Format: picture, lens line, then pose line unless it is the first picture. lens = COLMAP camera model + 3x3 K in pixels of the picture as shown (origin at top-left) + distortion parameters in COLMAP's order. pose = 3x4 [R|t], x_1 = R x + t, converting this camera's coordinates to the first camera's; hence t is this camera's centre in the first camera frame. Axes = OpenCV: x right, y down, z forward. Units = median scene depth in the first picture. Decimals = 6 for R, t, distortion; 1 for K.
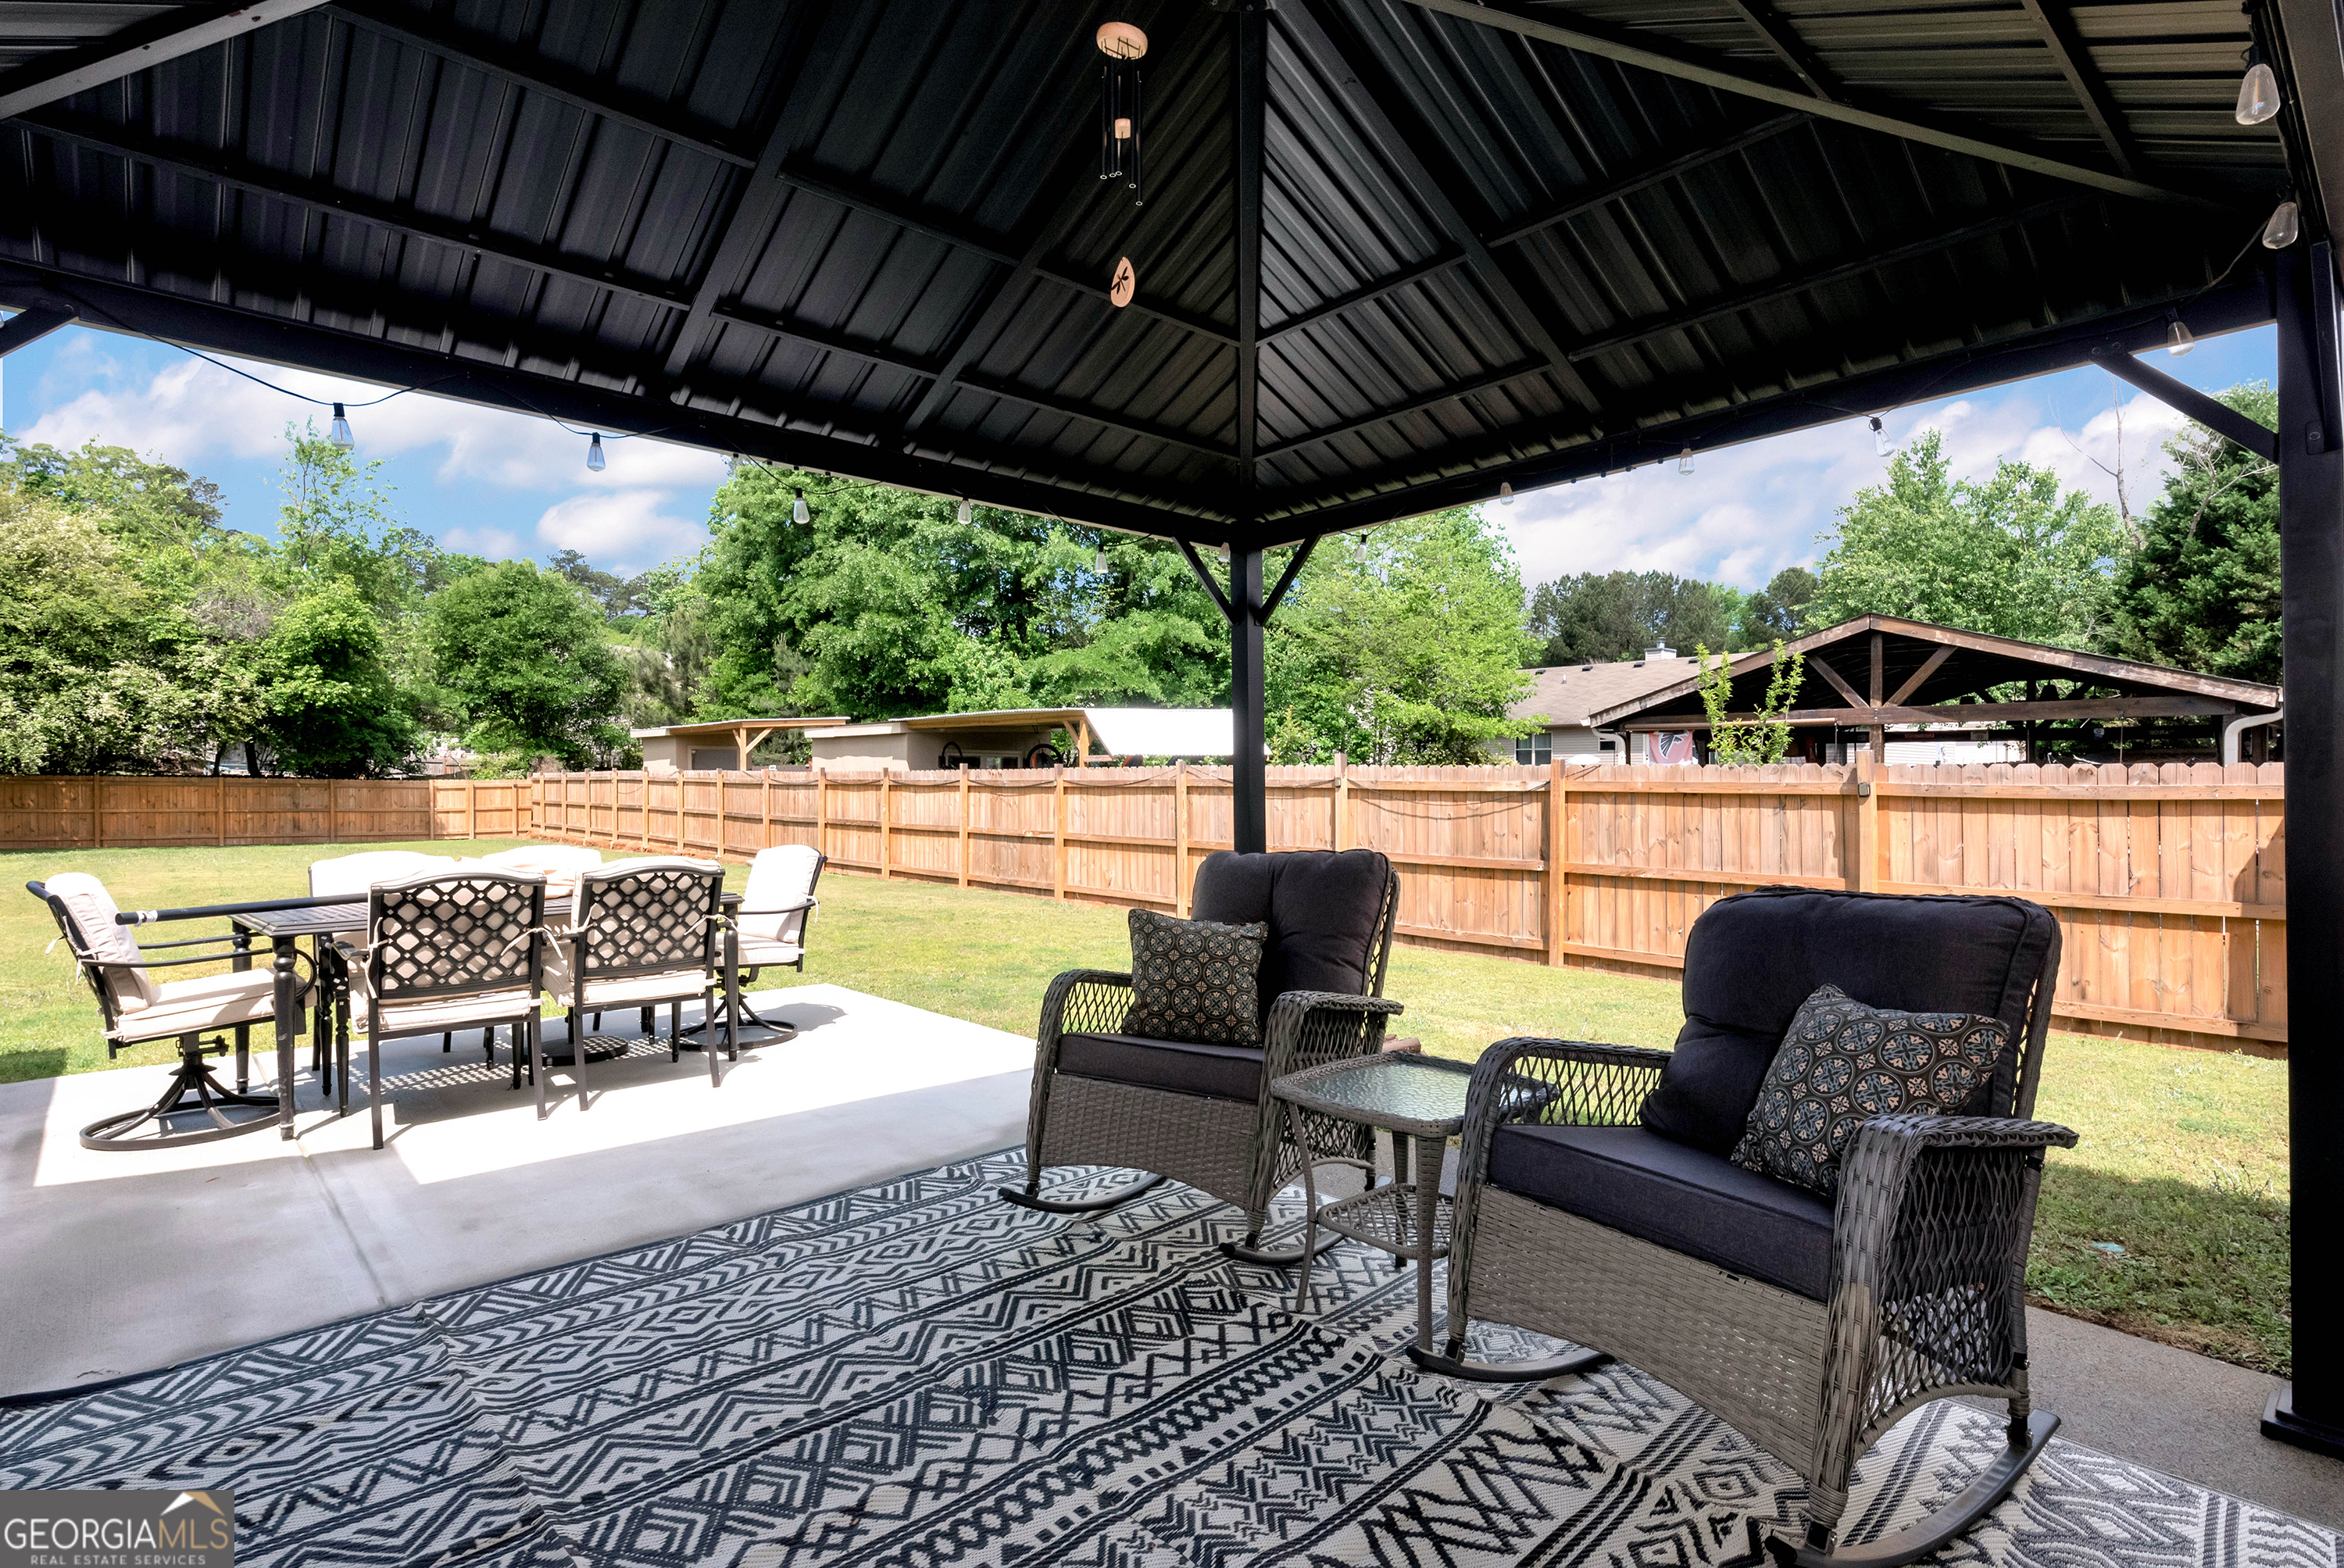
lens RADIAL K [[1139.5, 0, 1177.6], [0, 1139.5, 781.7], [0, 0, 1]] dist [0.002755, 0.000940]
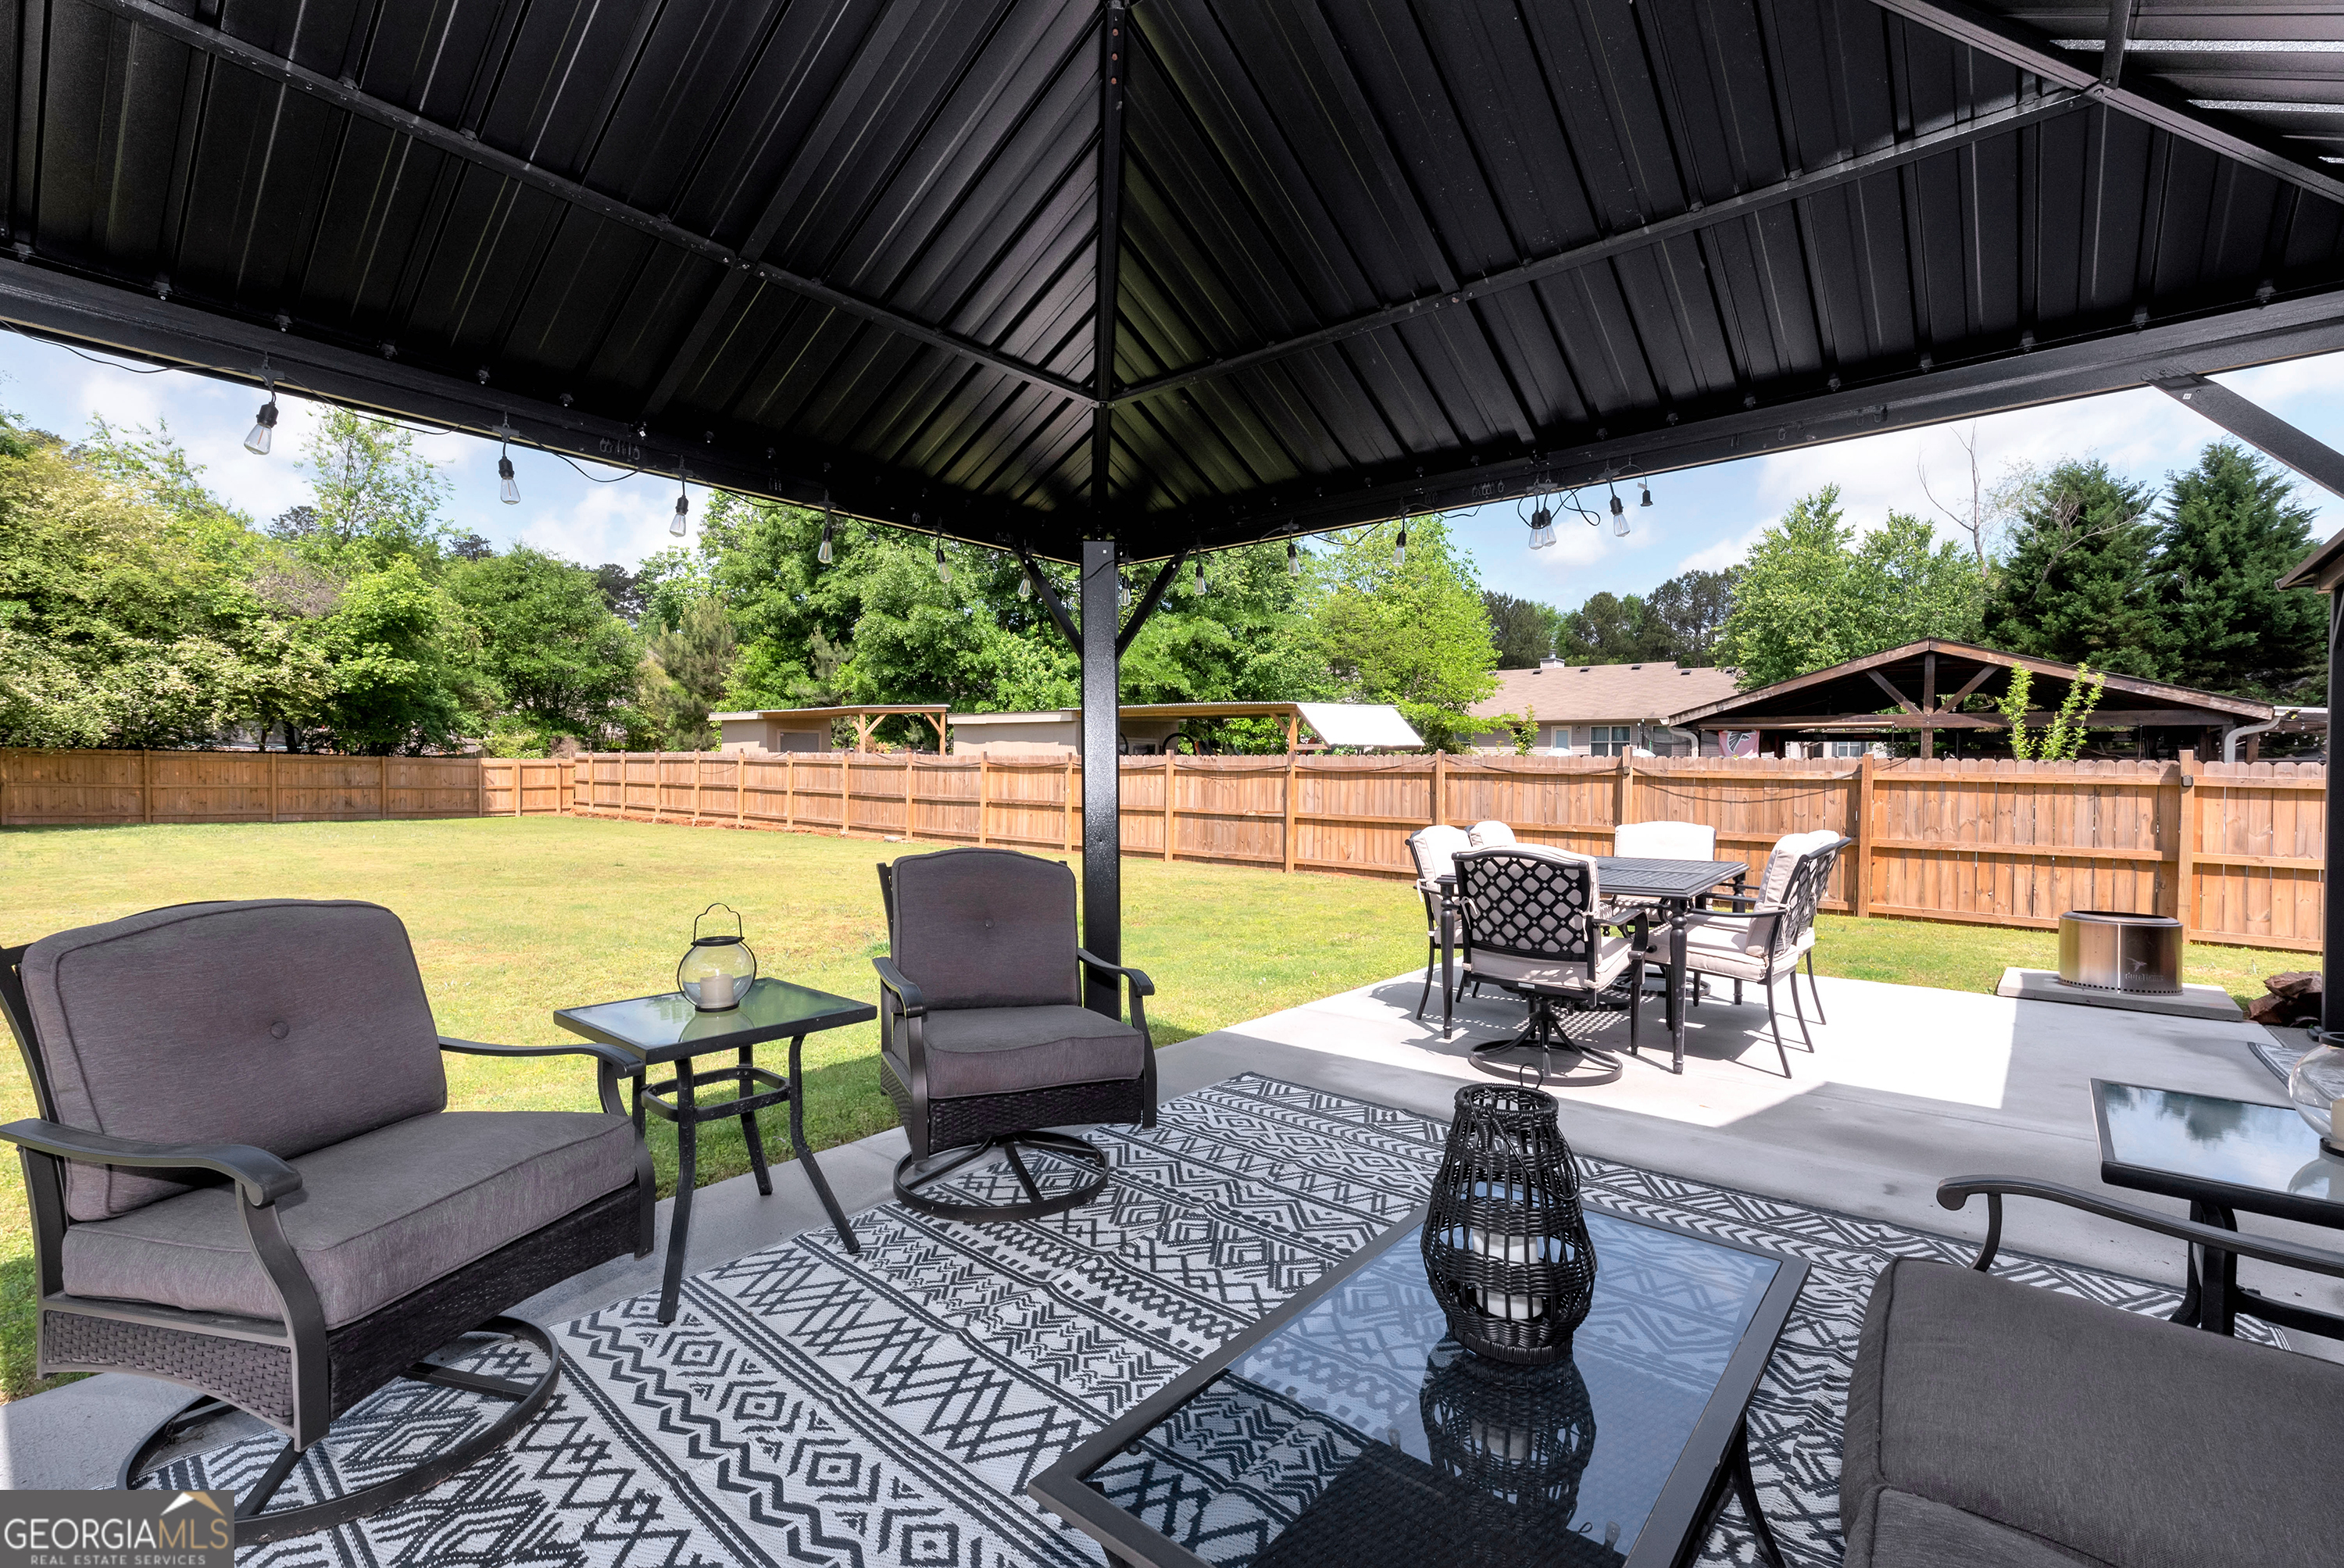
lens RADIAL K [[1023.4, 0, 1175.7], [0, 1023.4, 791.7], [0, 0, 1]] dist [0.001158, -0.000442]
pose [[0.990667, 0.007101, 0.136118, -0.195380], [-0.010278, 0.999691, 0.022650, 0.001344], [-0.135915, -0.023838, 0.990434, 0.005864]]
